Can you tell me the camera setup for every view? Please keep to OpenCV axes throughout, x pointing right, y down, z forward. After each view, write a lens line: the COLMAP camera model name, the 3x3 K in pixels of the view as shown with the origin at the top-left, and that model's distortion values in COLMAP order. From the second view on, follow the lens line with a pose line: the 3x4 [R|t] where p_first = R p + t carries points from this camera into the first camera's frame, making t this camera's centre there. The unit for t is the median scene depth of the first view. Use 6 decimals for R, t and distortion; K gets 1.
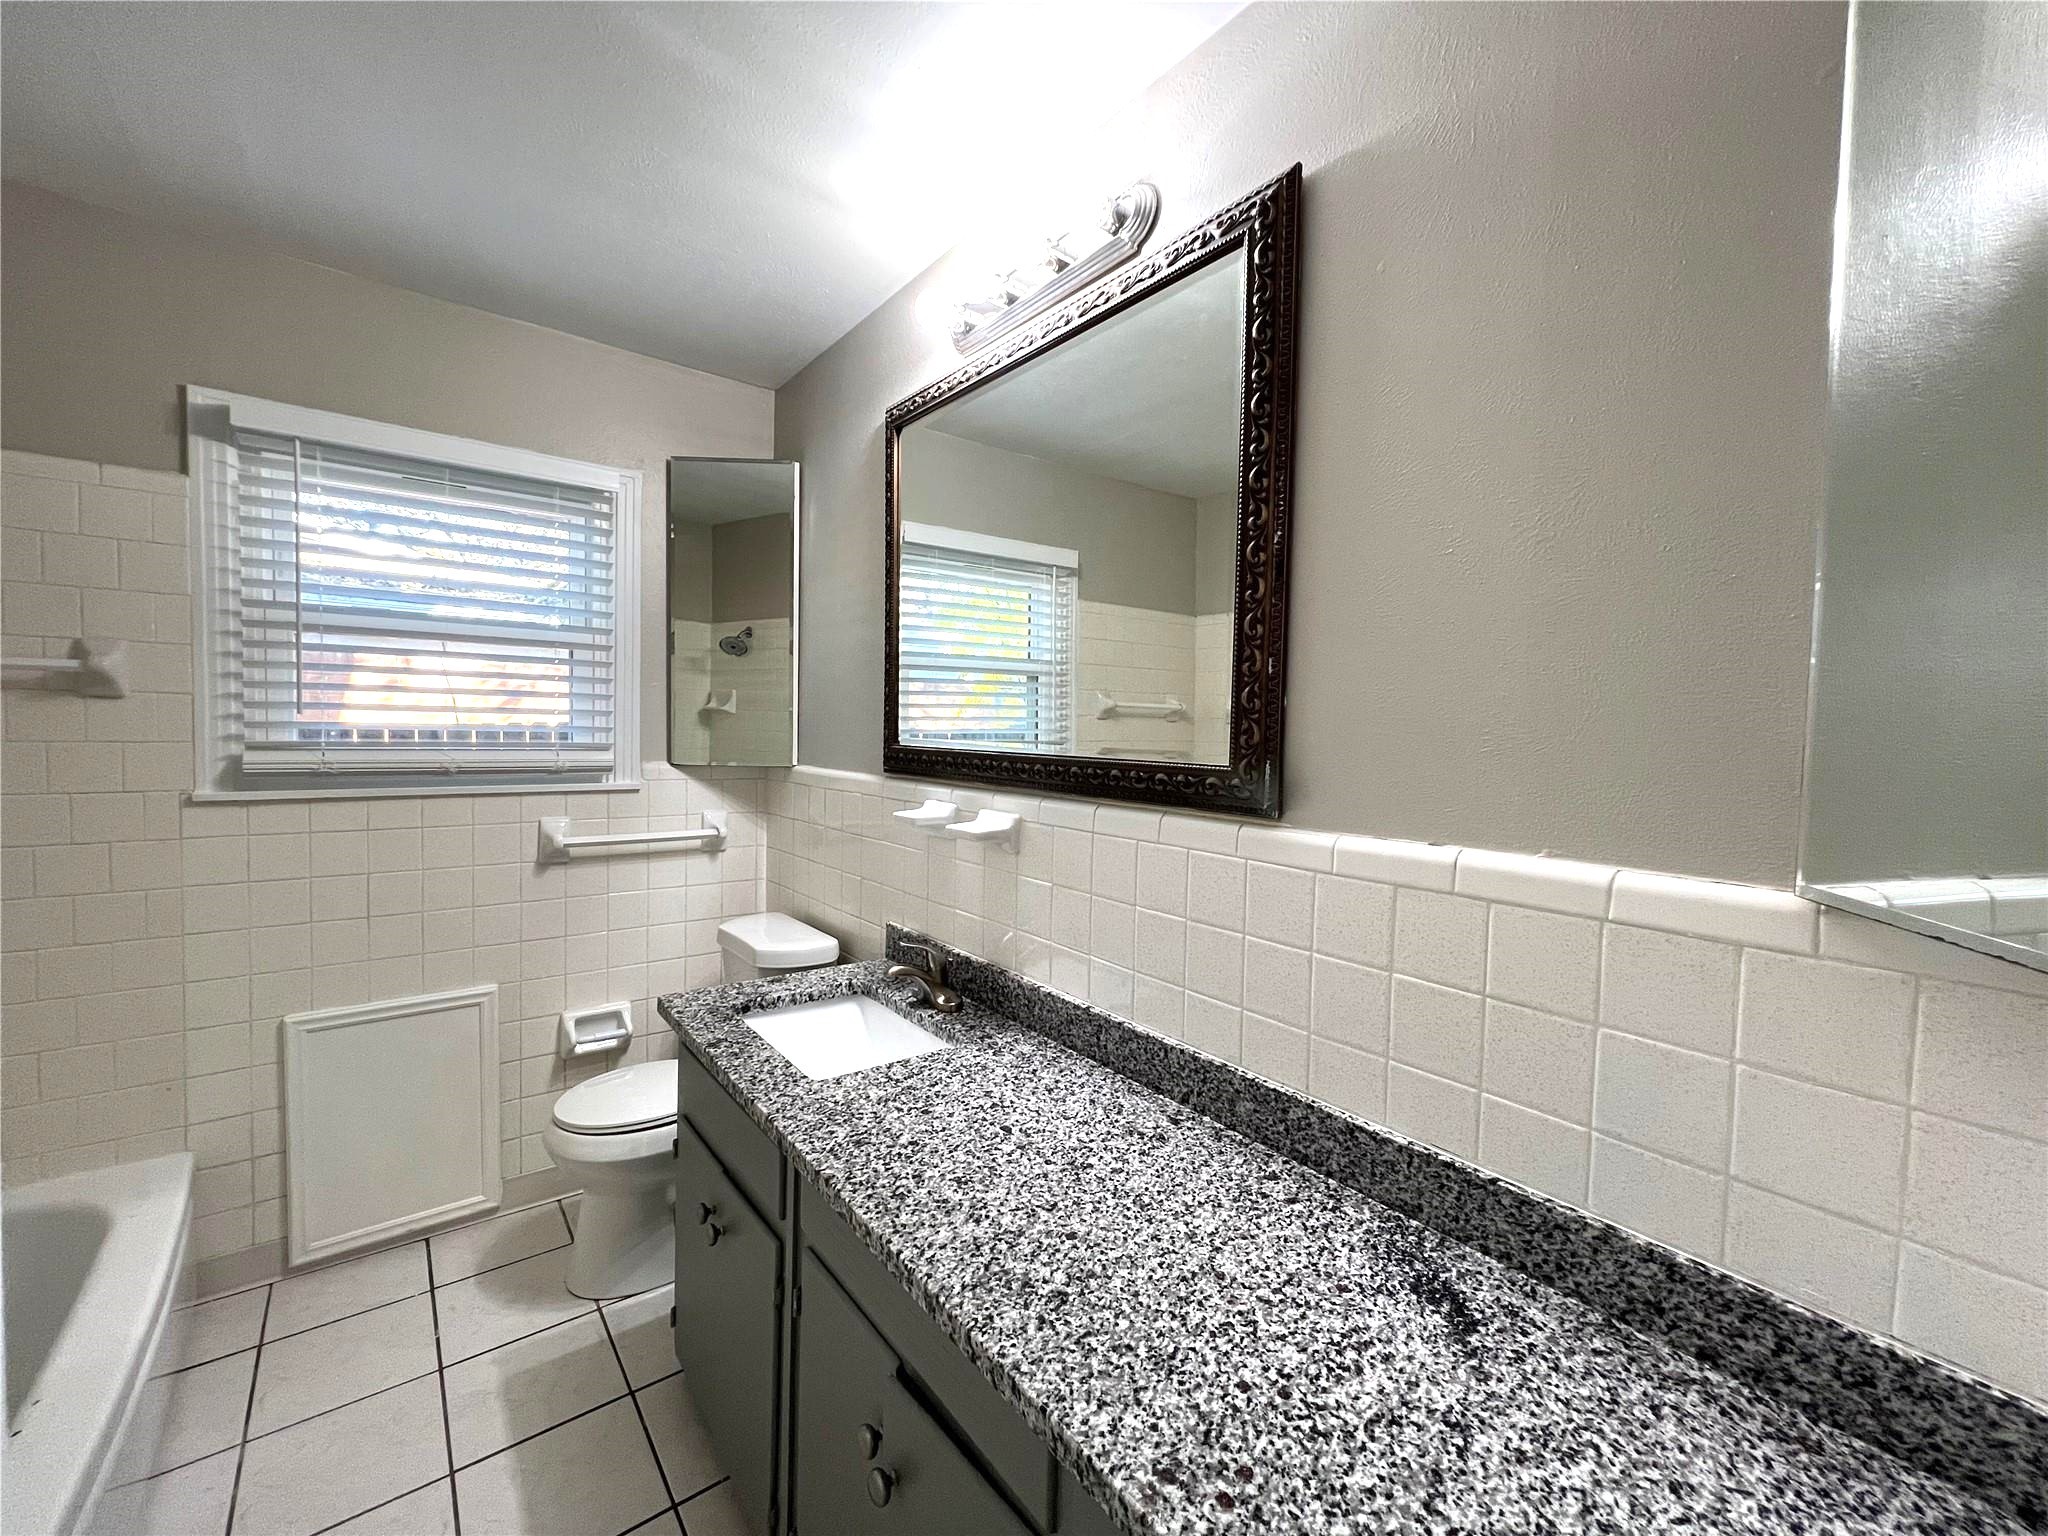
lens RADIAL K [[823.3, 0, 1017.1], [0, 823.3, 762.0], [0, 0, 1]] dist [-0.001476, 0.000163]
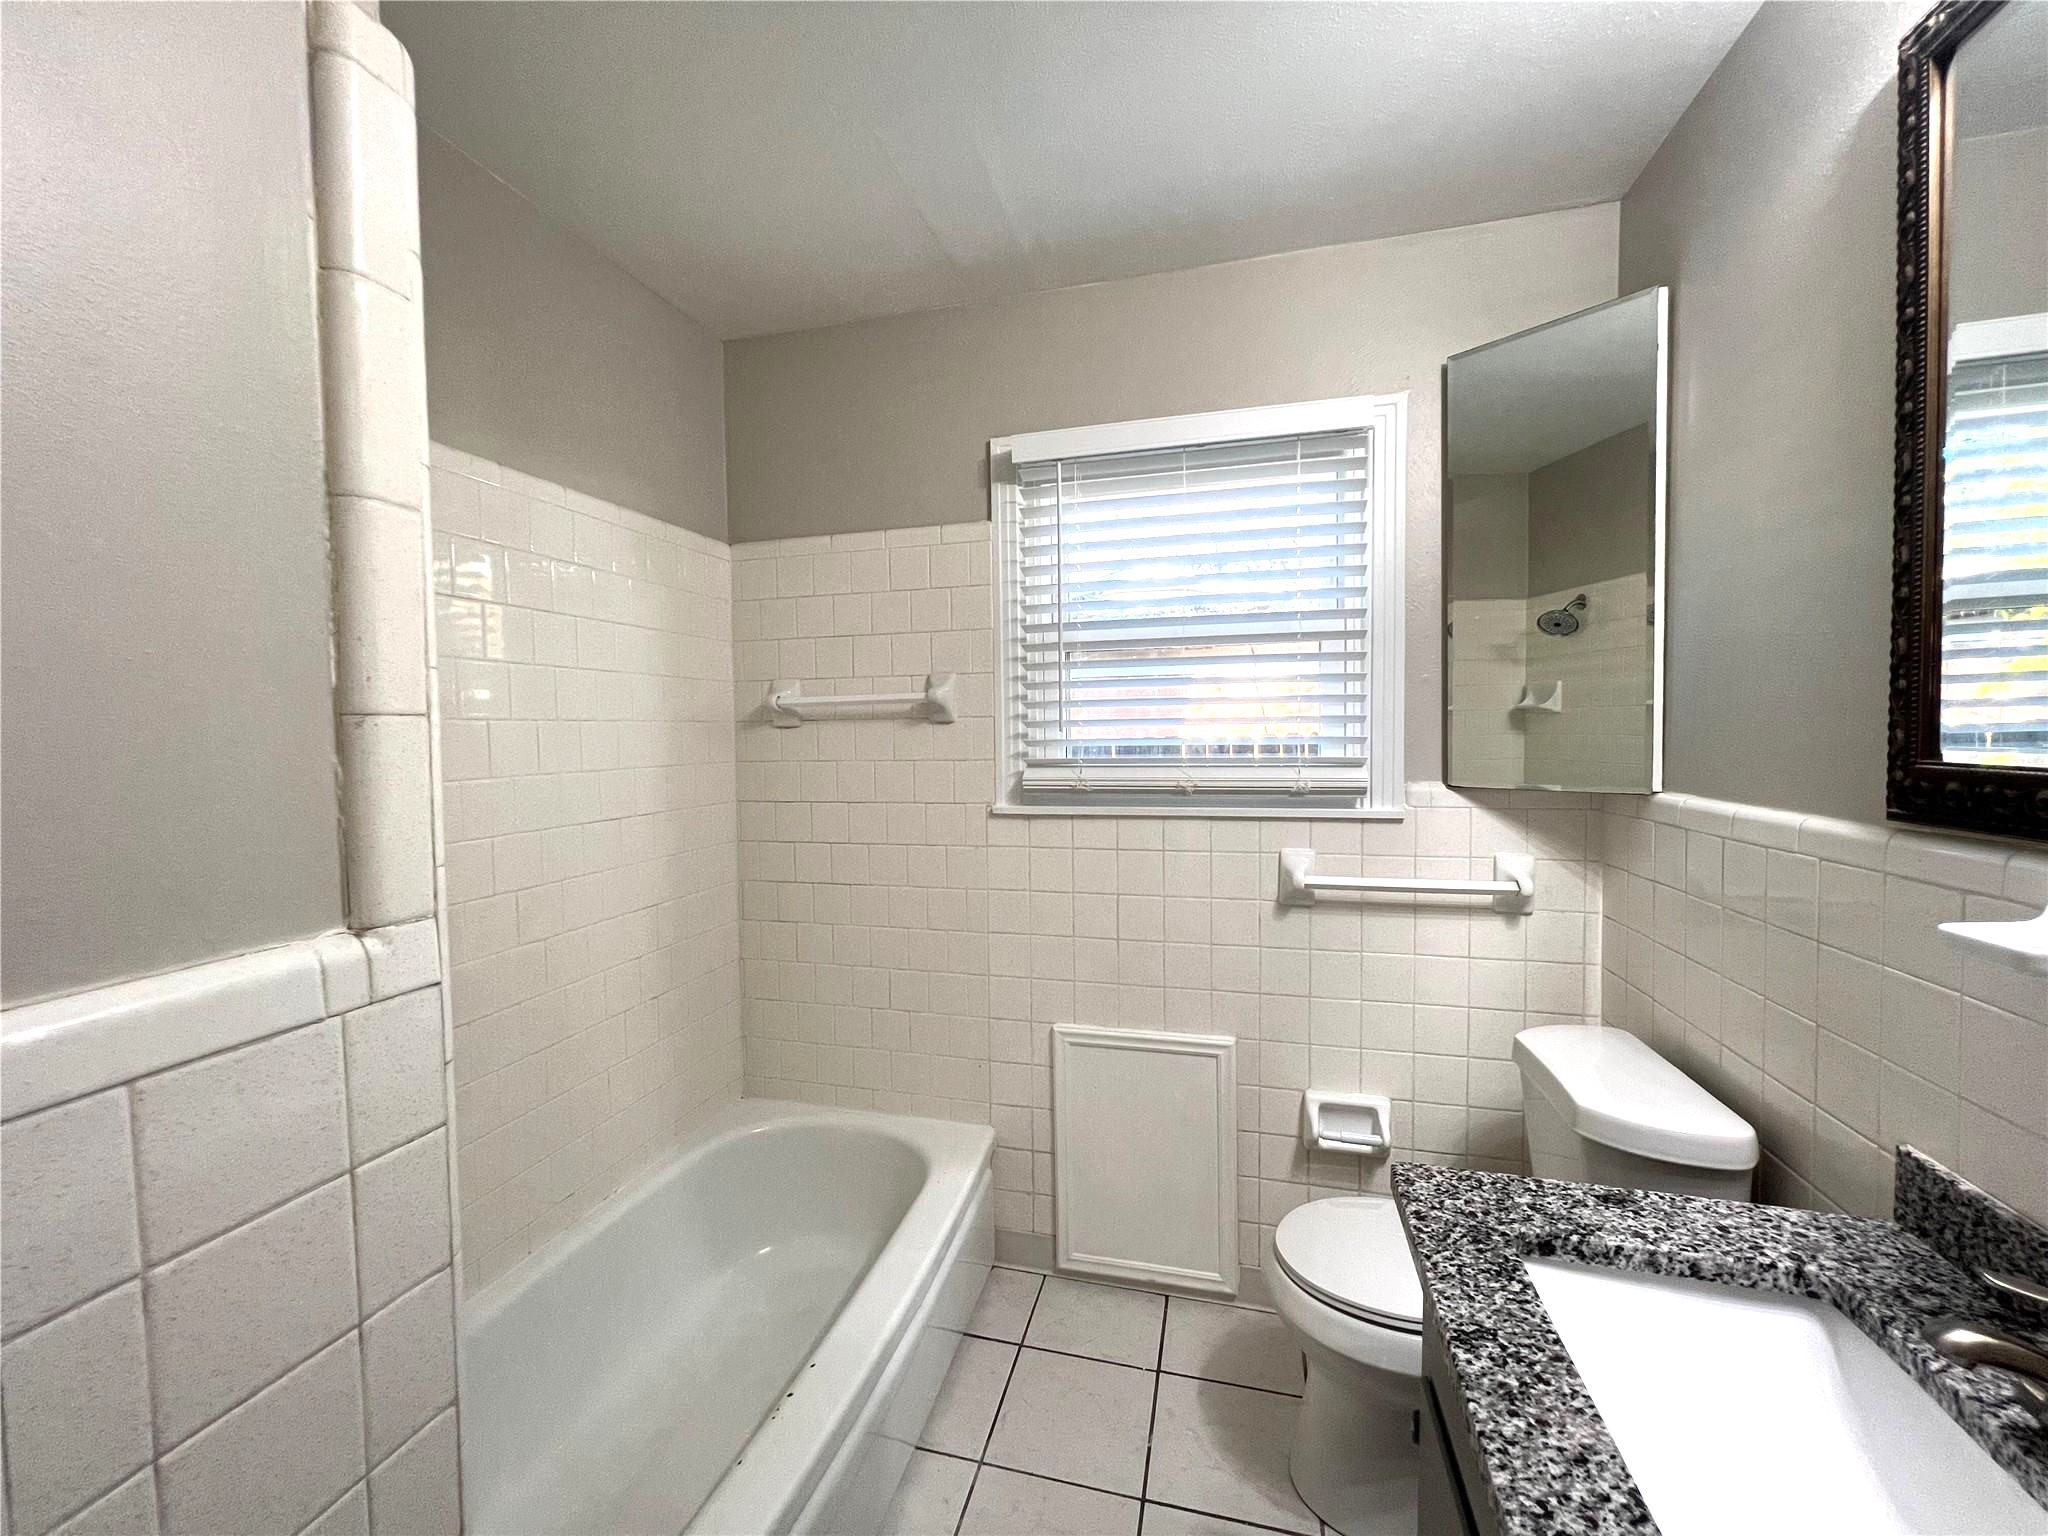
lens RADIAL K [[823.3, 0, 1017.1], [0, 823.3, 762.0], [0, 0, 1]] dist [-0.001476, 0.000163]
pose [[0.602359, 0.001013, -0.798225, -0.083826], [-0.006364, 0.999974, -0.003534, -0.015391], [0.798200, 0.007208, 0.602350, 0.307597]]
